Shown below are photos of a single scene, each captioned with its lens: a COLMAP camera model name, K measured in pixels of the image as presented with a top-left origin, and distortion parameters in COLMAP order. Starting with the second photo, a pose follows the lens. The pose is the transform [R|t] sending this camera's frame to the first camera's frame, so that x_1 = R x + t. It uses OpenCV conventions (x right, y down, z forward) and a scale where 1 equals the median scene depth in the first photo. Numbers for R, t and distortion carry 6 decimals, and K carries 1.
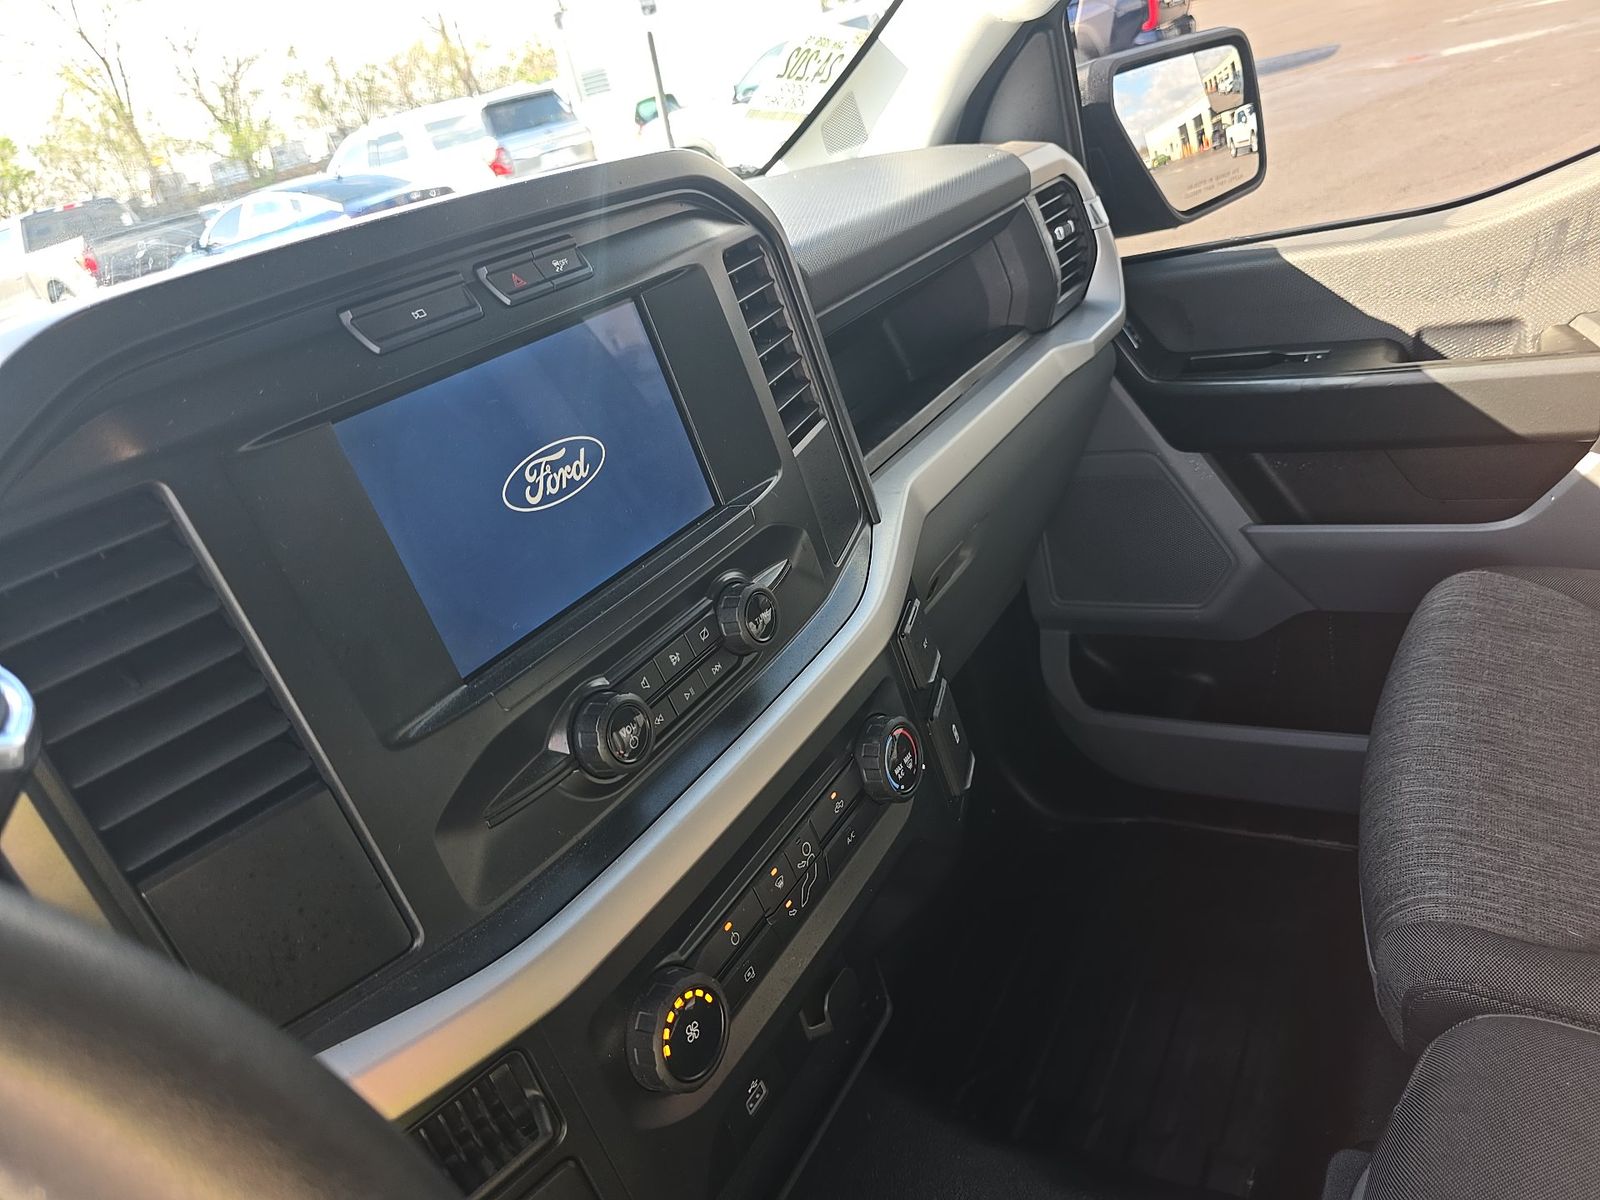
lens RADIAL K [[1080.9, 0, 788.2], [0, 1080.9, 599.9], [0, 0, 1]] dist [0.060036, -0.064670]
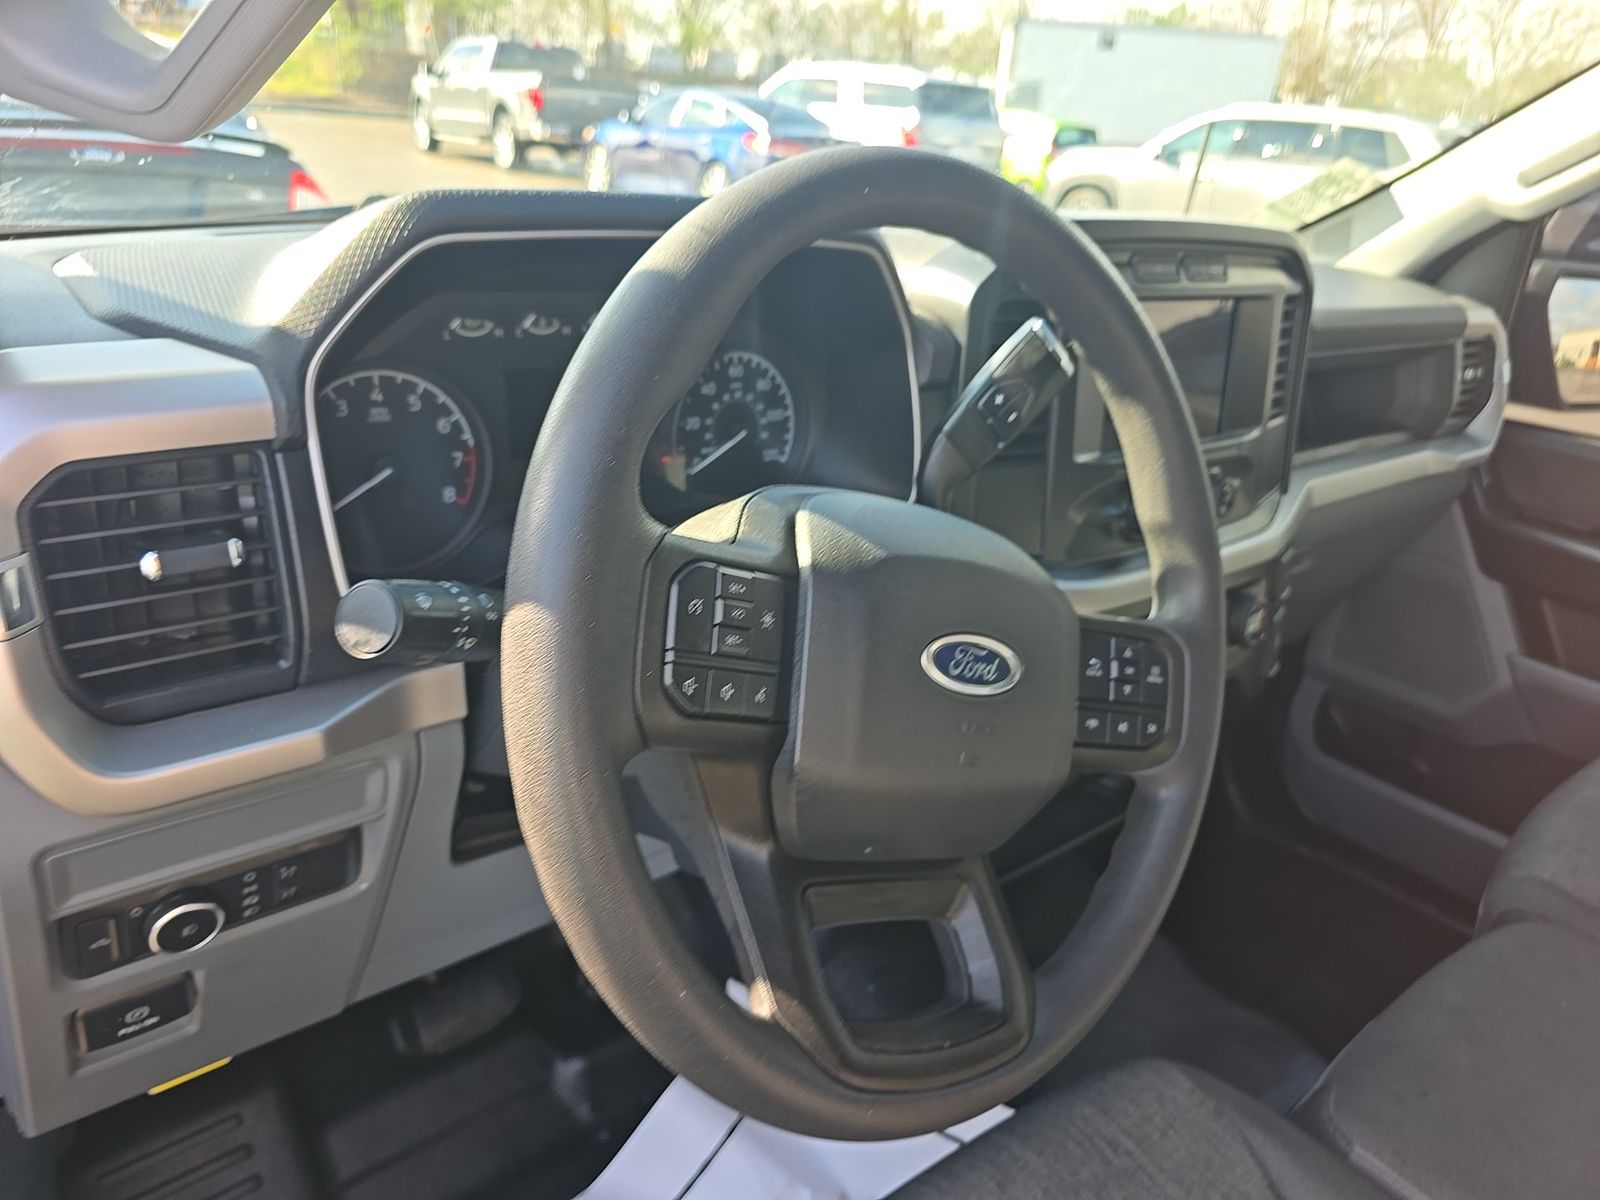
lens RADIAL K [[1080.9, 0, 788.2], [0, 1080.9, 599.9], [0, 0, 1]] dist [0.060036, -0.064670]
pose [[0.895352, 0.410466, -0.172807, -0.125773], [-0.410830, 0.911027, 0.035345, 0.173004], [0.171940, 0.039348, 0.984321, -0.368366]]
